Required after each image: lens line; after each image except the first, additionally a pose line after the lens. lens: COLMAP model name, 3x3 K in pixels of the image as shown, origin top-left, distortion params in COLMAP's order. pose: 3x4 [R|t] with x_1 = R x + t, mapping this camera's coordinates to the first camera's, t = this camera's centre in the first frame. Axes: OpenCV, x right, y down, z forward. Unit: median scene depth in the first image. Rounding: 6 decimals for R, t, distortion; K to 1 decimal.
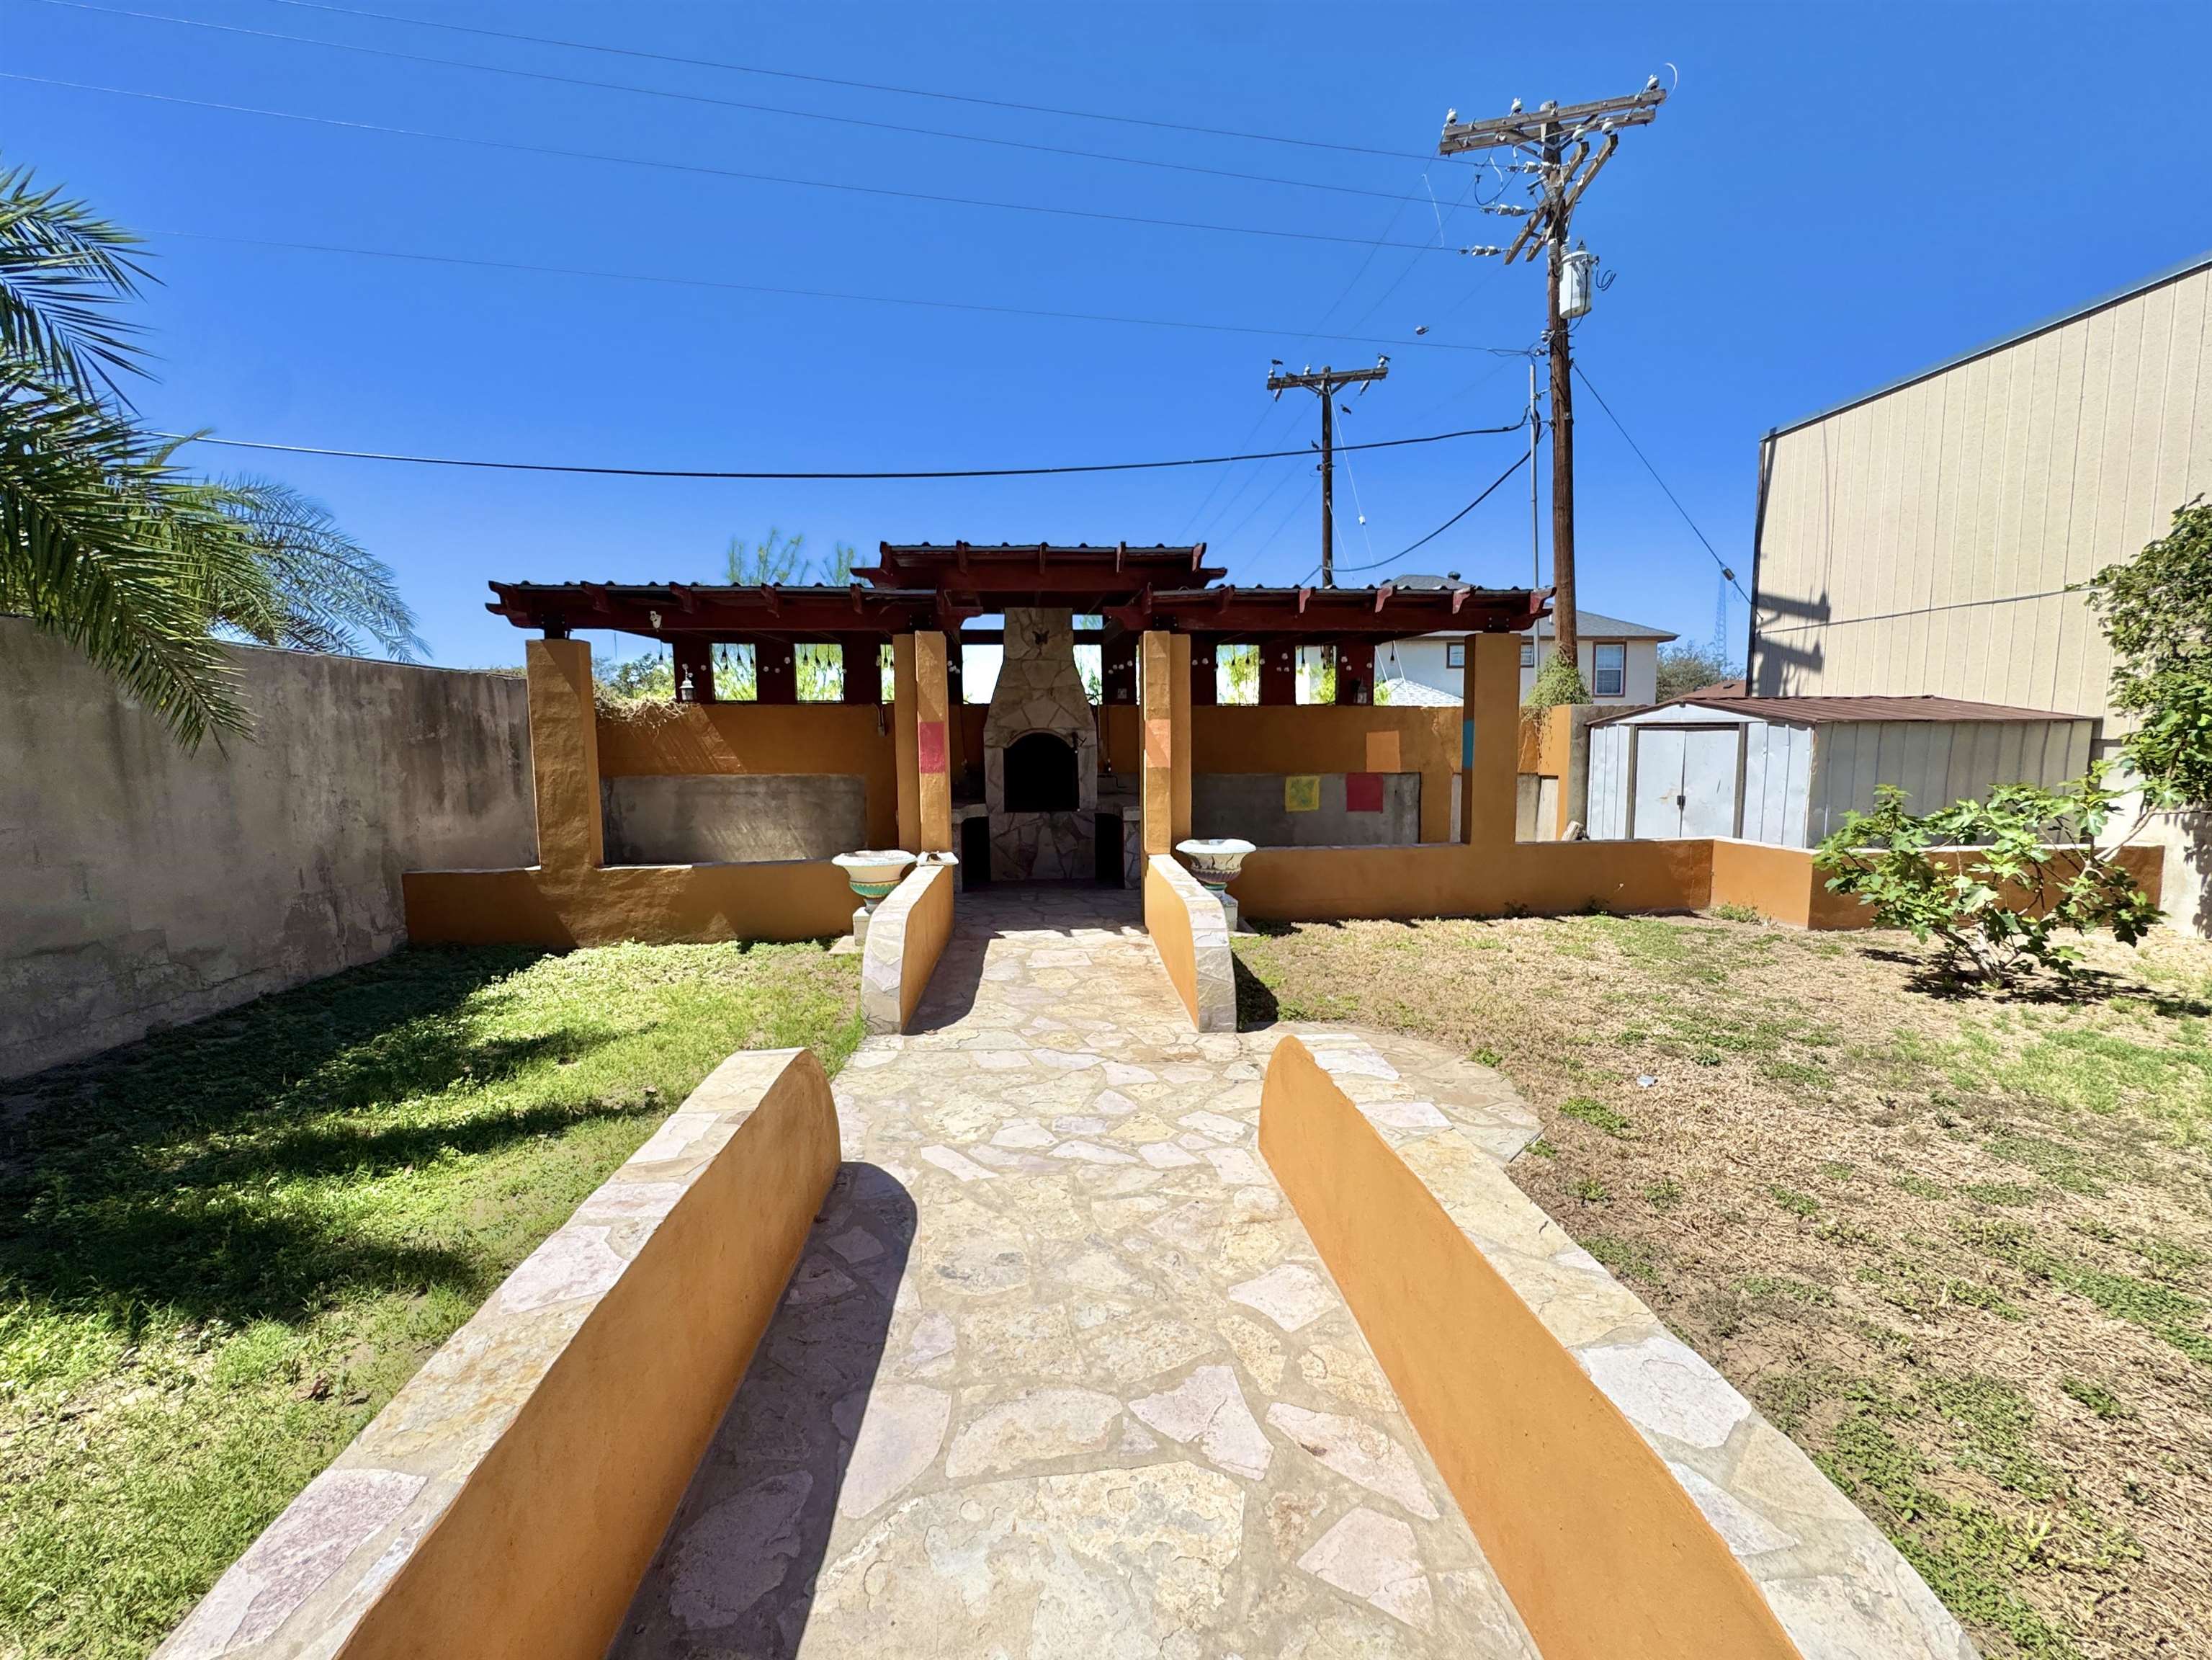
lens RADIAL K [[885.9, 0, 1105.9], [0, 885.9, 827.1], [0, 0, 1]] dist [-0.005352, 0.001493]
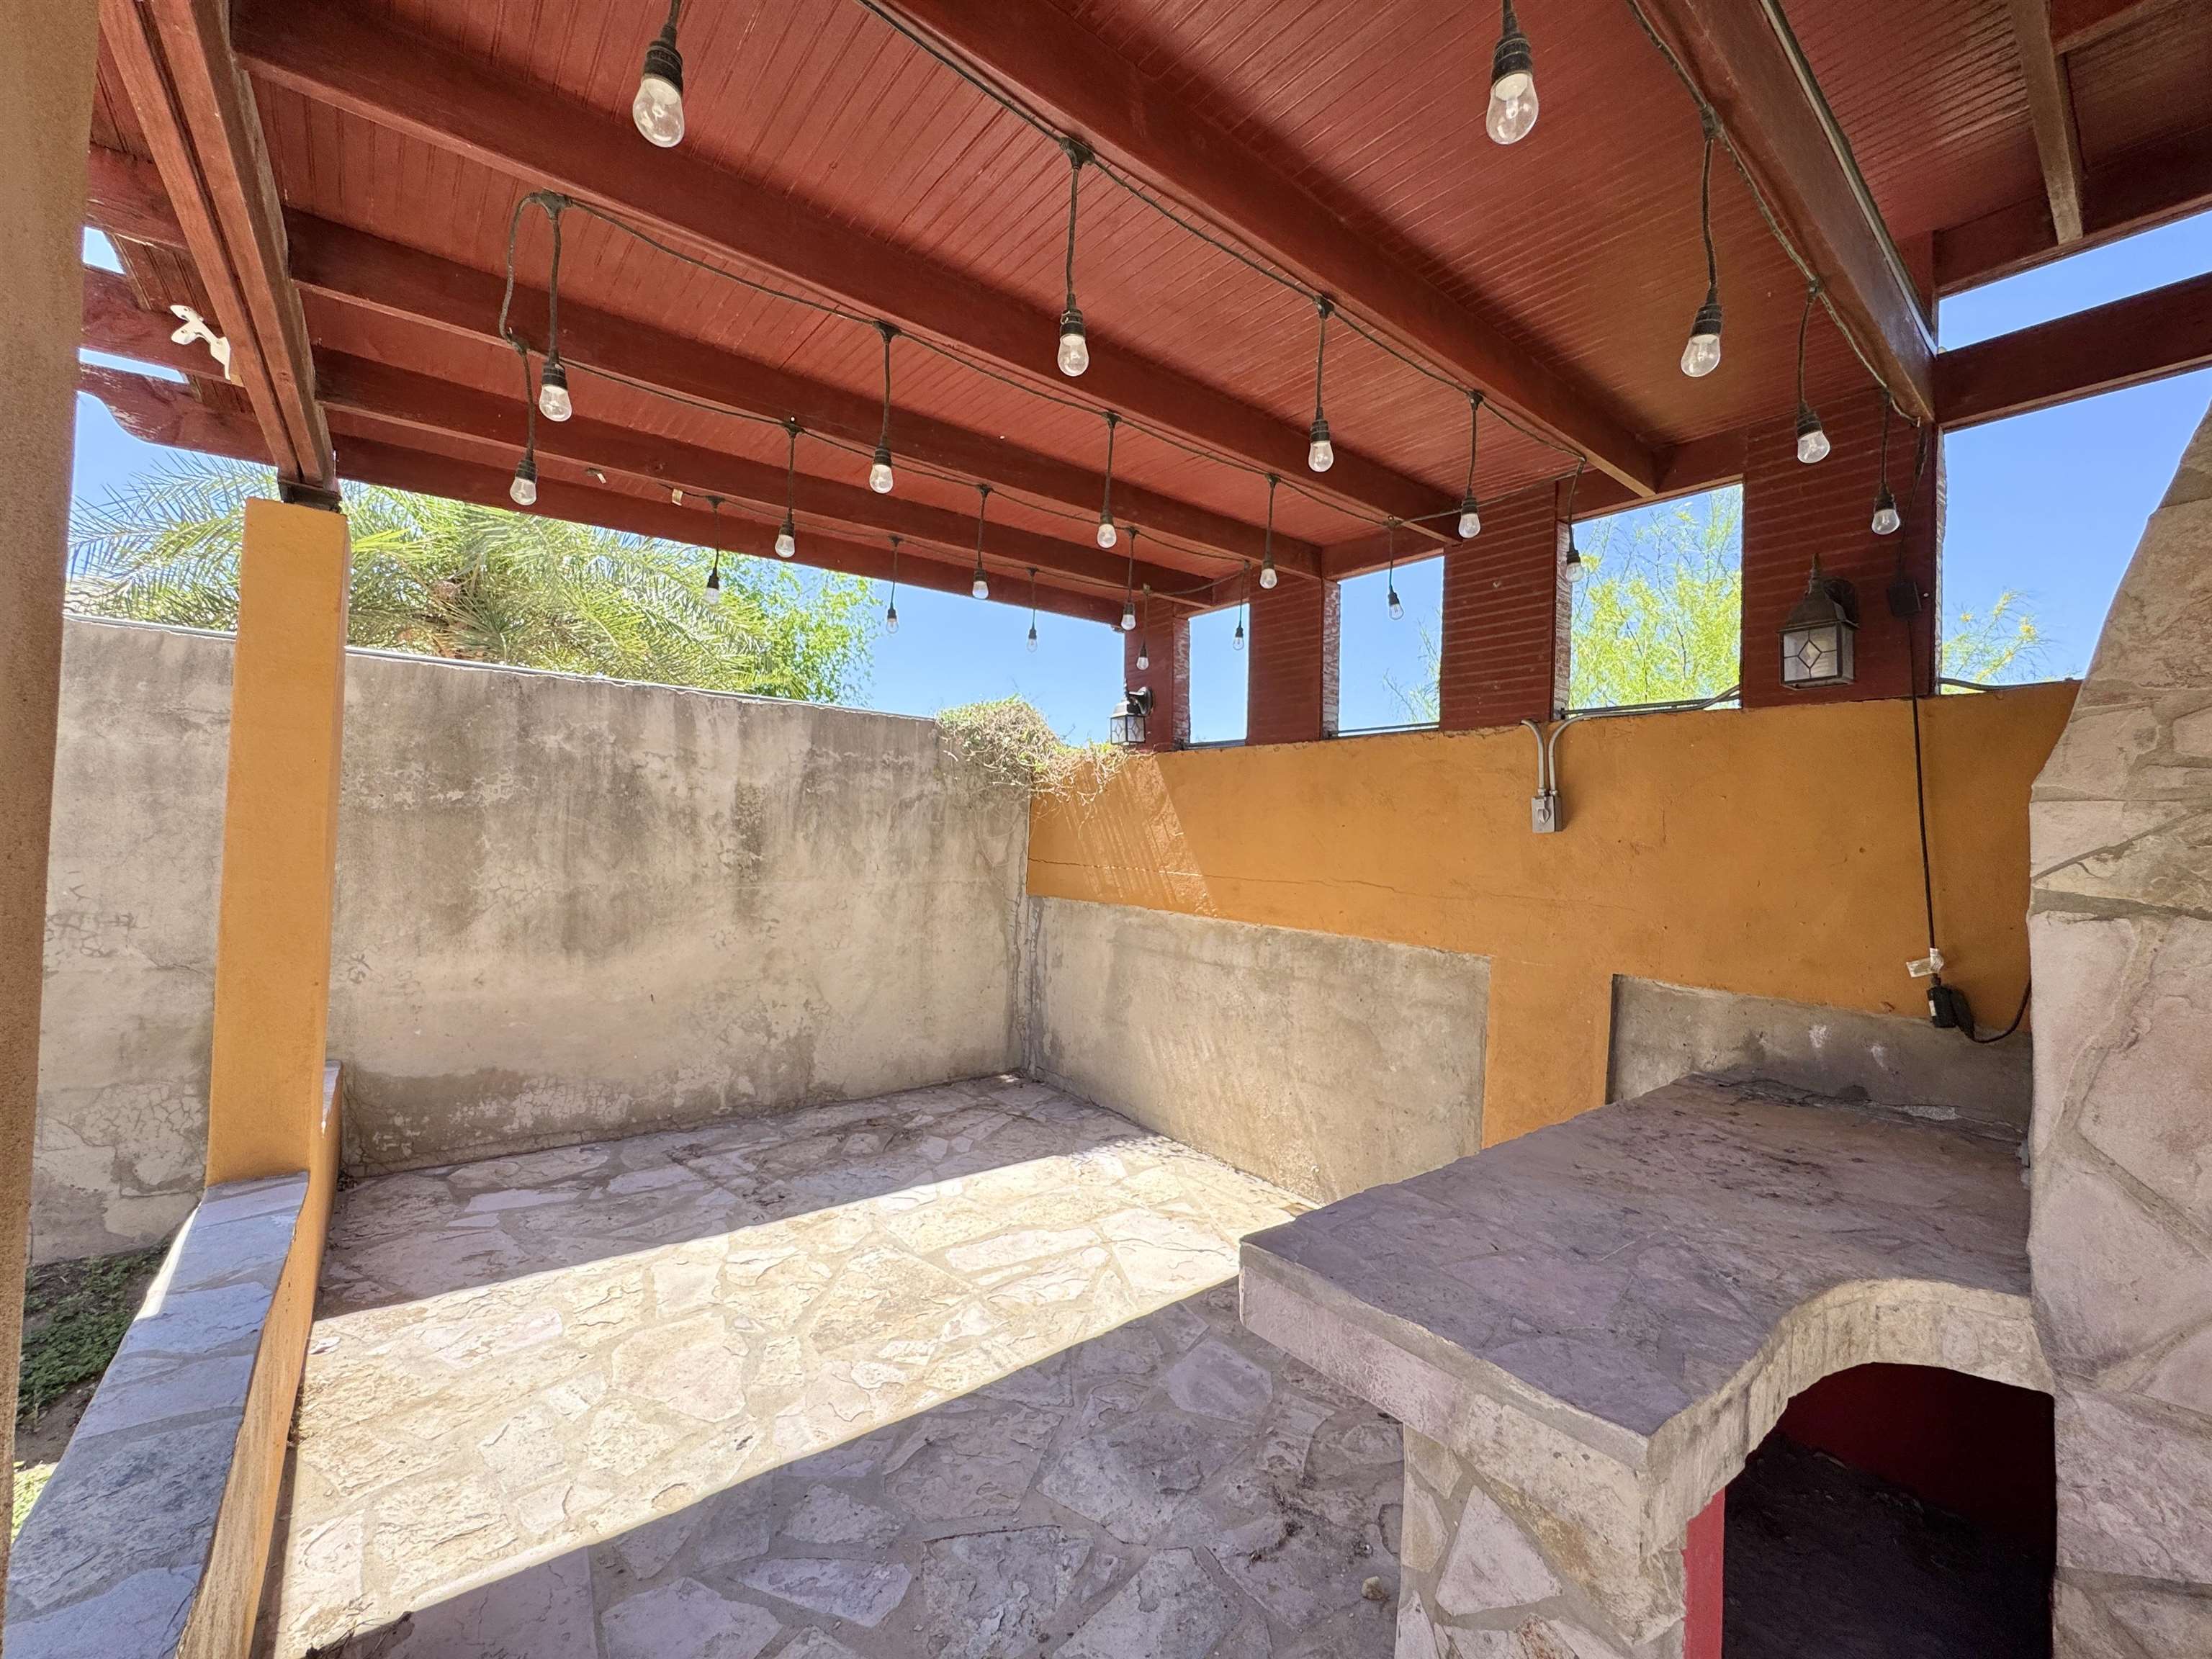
lens RADIAL K [[885.8, 0, 1105.8], [0, 885.8, 810.7], [0, 0, 1]] dist [-0.005352, 0.001493]
pose [[0.540438, 0.001086, -0.841383, -0.089750], [-0.120618, 0.989770, -0.076198, -0.072061], [0.832693, 0.142666, 0.535041, 0.737867]]
